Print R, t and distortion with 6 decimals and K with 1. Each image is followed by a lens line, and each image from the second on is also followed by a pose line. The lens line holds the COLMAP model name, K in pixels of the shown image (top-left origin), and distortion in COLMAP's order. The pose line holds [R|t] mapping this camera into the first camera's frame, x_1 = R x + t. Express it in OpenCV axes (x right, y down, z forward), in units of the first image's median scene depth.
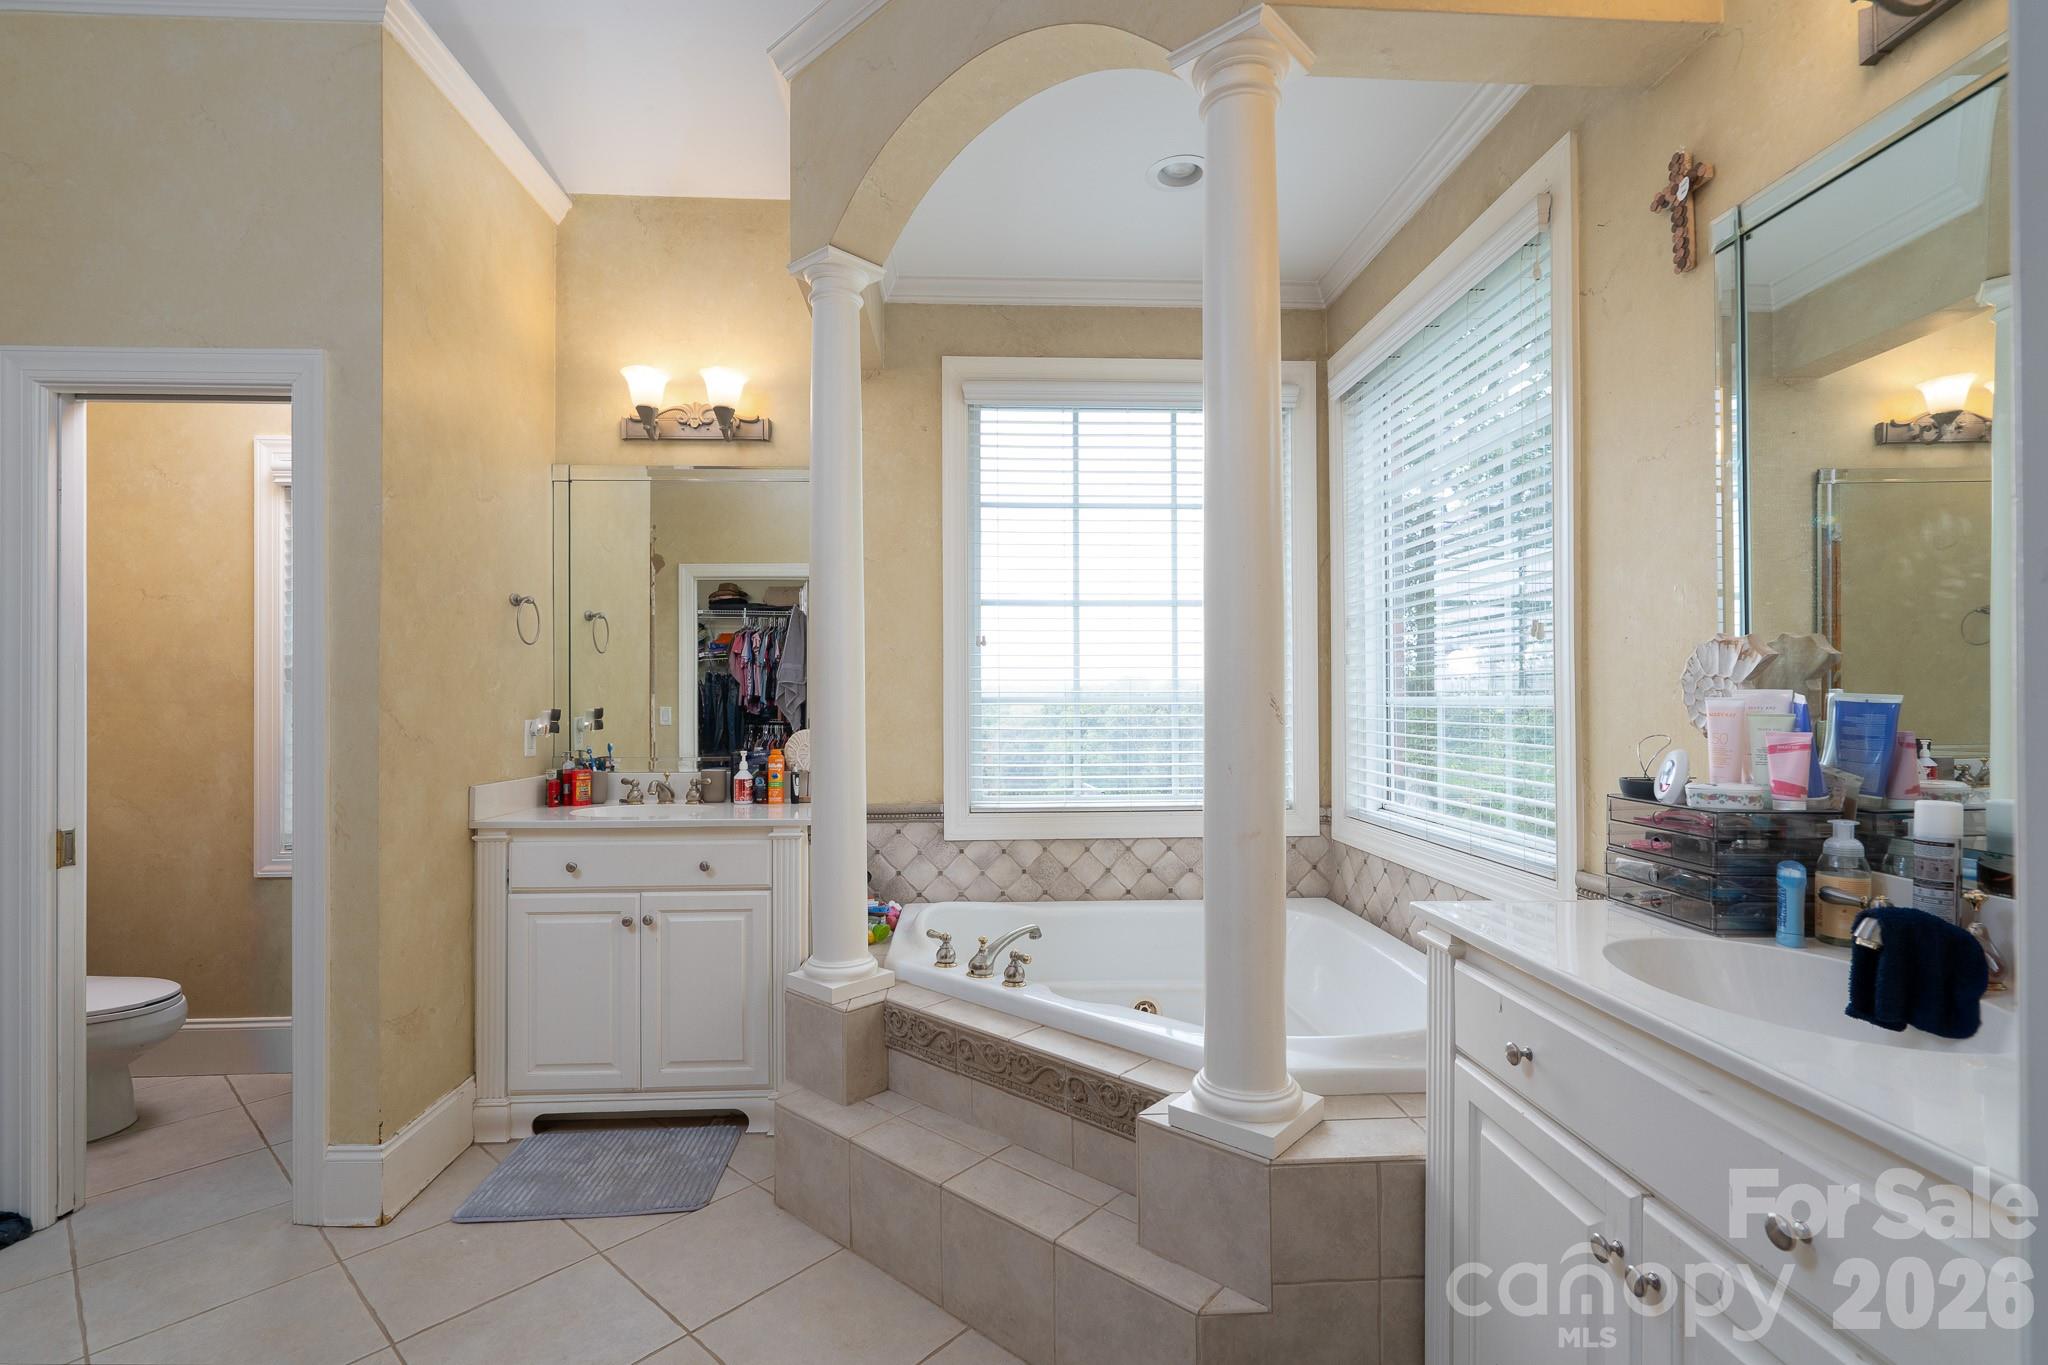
lens RADIAL K [[938.8, 0, 1017.3], [0, 938.8, 692.0], [0, 0, 1]] dist [-0.005080, 0.000790]
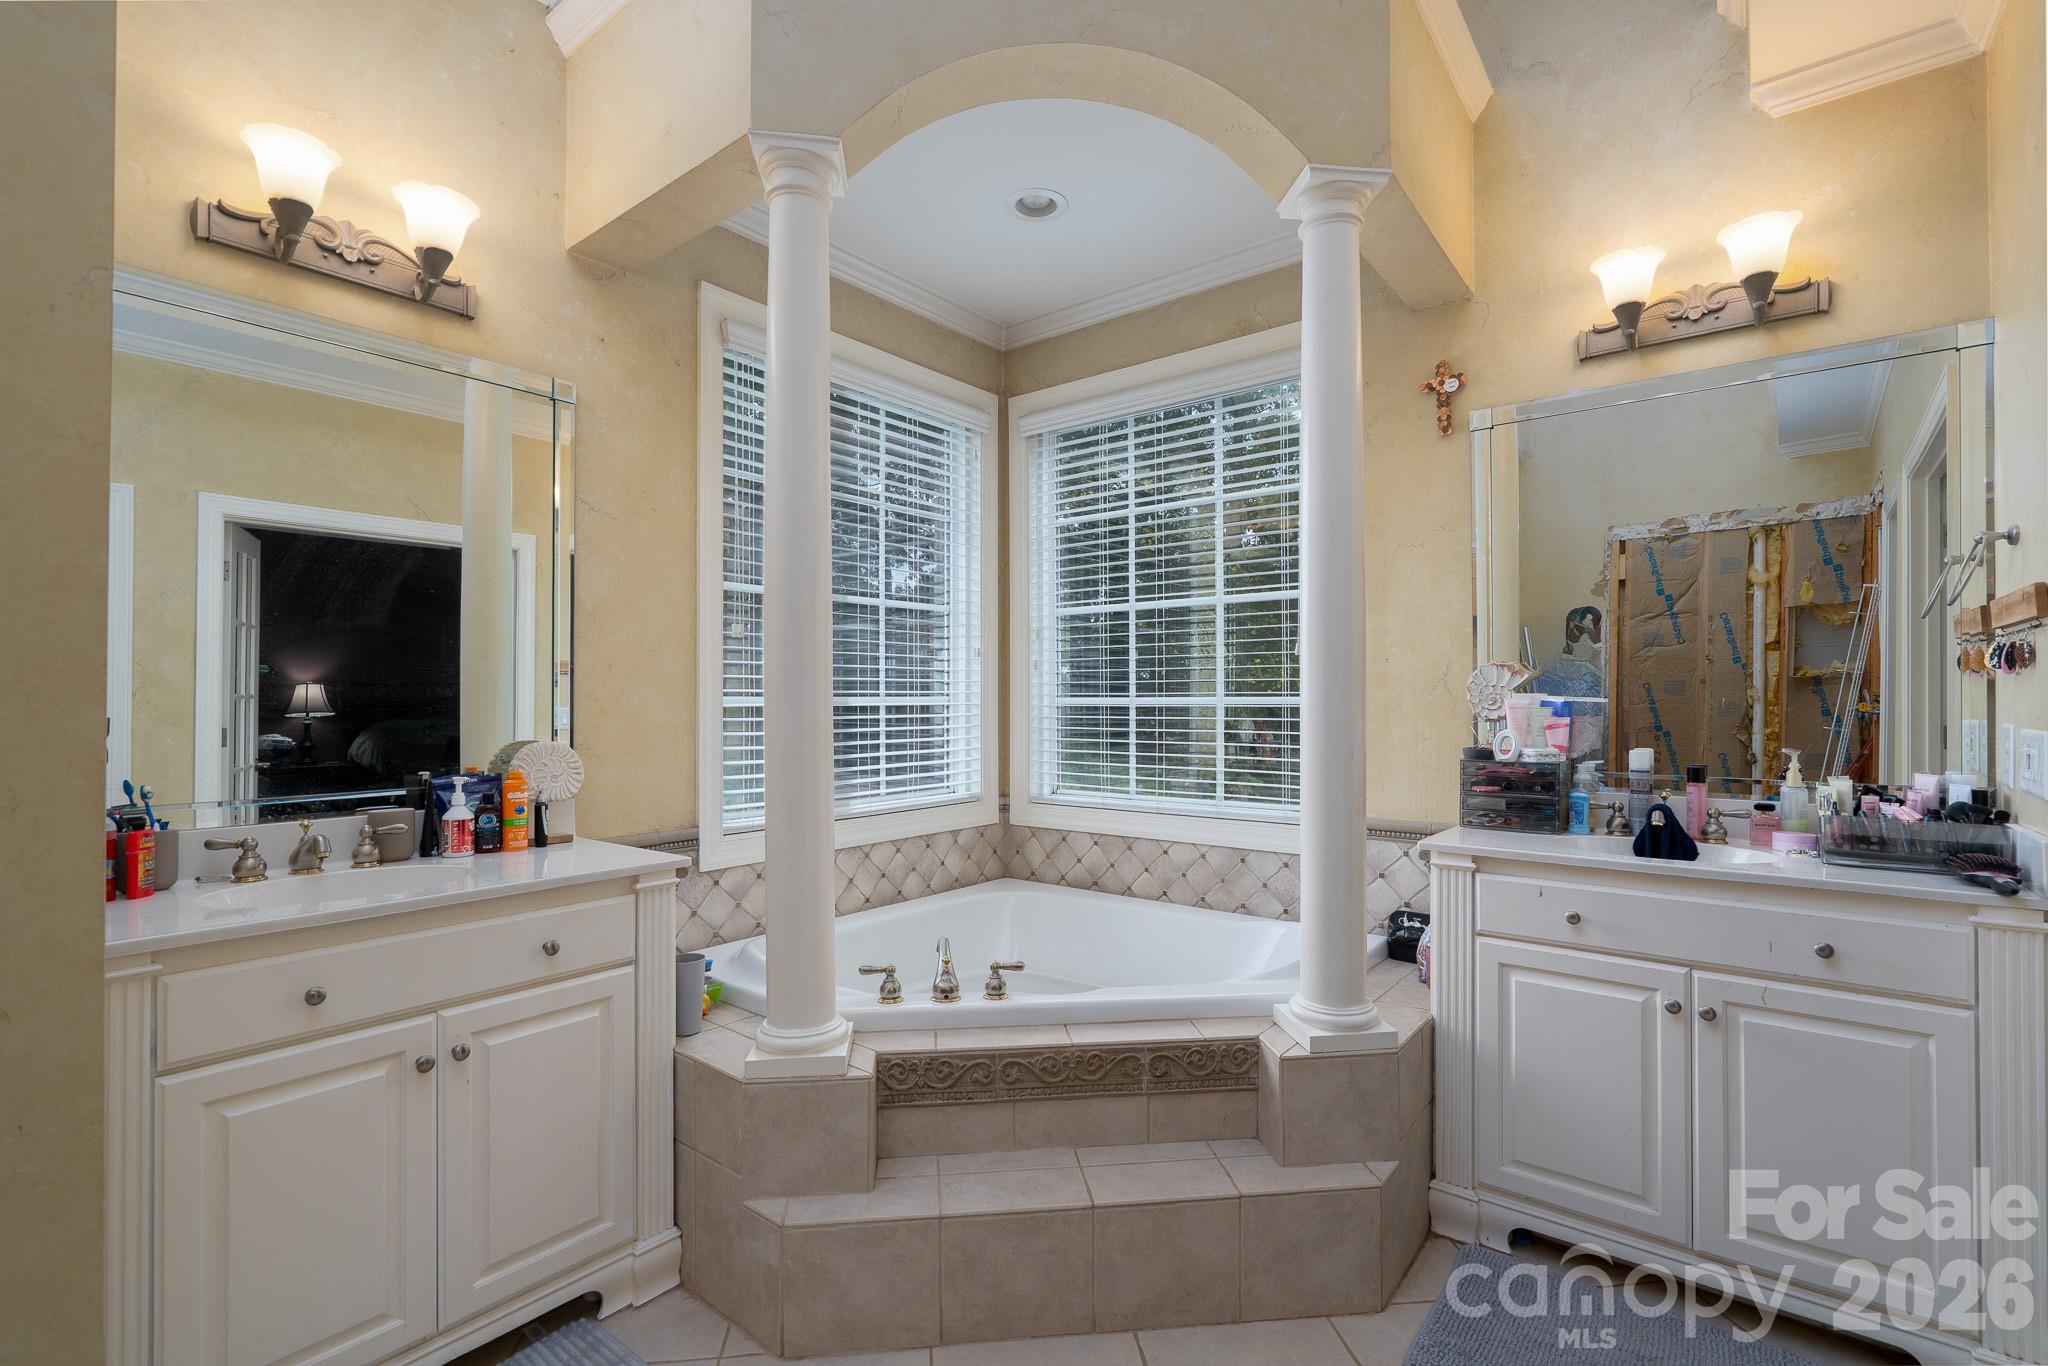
lens RADIAL K [[938.8, 0, 1018.4], [0, 938.8, 689.0], [0, 0, 1]] dist [-0.005080, 0.000790]
pose [[0.655491, 0.009928, 0.755138, -0.620630], [-0.005414, 0.999950, -0.008447, 0.004718], [-0.755184, 0.001449, 0.655512, 0.308904]]
